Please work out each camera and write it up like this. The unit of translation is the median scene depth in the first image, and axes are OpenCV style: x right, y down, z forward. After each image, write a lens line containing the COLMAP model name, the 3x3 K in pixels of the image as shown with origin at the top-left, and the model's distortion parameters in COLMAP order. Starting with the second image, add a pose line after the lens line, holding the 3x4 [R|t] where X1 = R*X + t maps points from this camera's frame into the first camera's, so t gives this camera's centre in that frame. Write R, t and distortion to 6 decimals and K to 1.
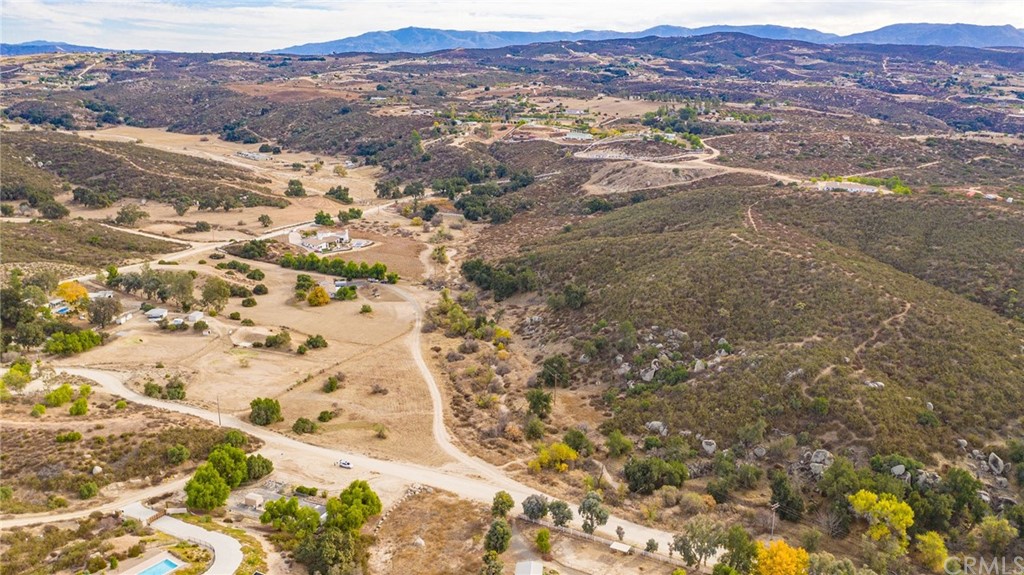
lens RADIAL K [[812.6, 0, 512.6], [0, 812.6, 286.5], [0, 0, 1]] dist [-0.005323, 0.003779]
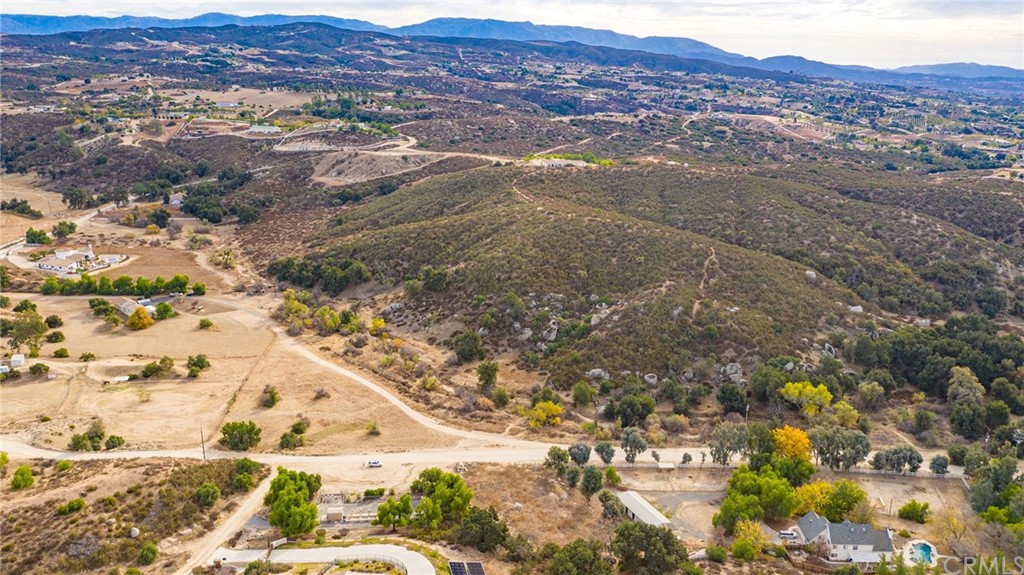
lens RADIAL K [[812.6, 0, 515.0], [0, 812.6, 288.2], [0, 0, 1]] dist [-0.005323, 0.003779]
pose [[0.867348, -0.131881, 0.479911, -0.153591], [0.125357, 0.991055, 0.045786, -0.004815], [-0.481656, 0.020448, 0.876122, 0.015298]]
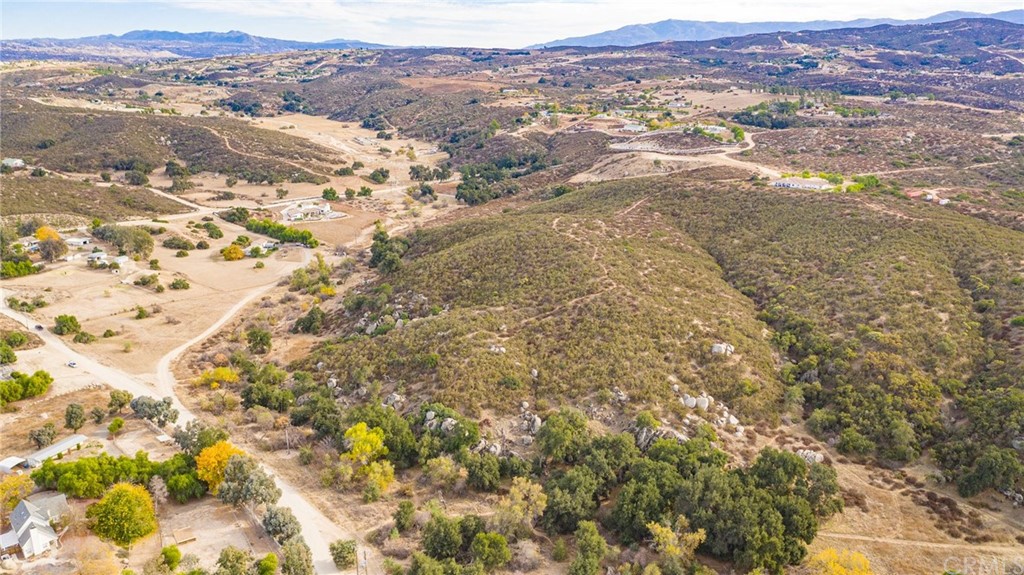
lens RADIAL K [[812.6, 0, 512.6], [0, 812.6, 288.1], [0, 0, 1]] dist [-0.005323, 0.003779]
pose [[0.951757, 0.075452, -0.297432, 0.263535], [-0.072533, 0.997148, 0.020853, 0.004677], [0.298157, 0.001726, 0.954515, -0.015499]]
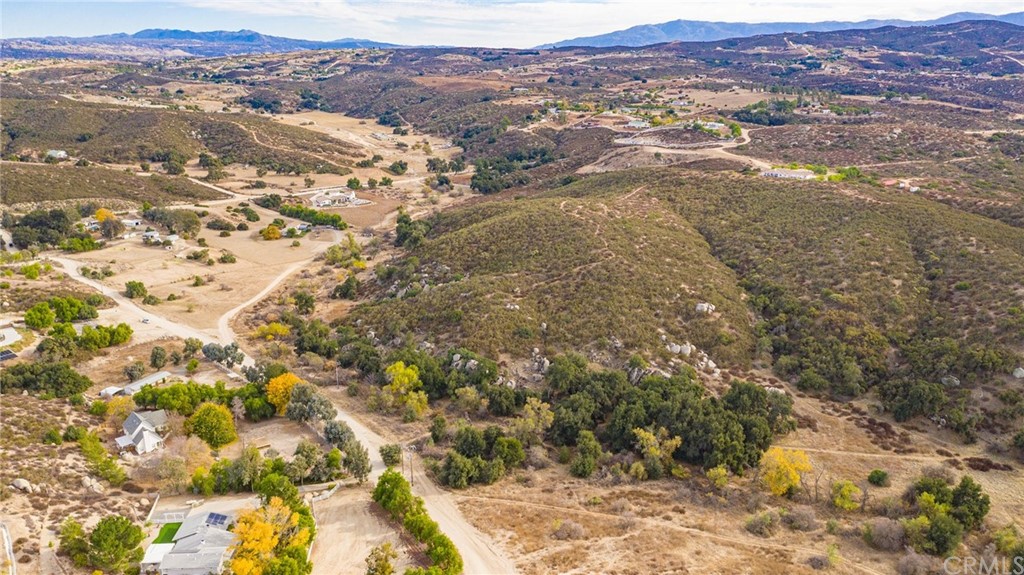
lens RADIAL K [[812.6, 0, 513.0], [0, 812.6, 286.4], [0, 0, 1]] dist [-0.005323, 0.003779]
pose [[0.948548, 0.080538, -0.306218, 0.281168], [-0.078222, 0.996738, 0.019847, 0.021184], [0.306818, 0.005127, 0.951754, -0.076837]]
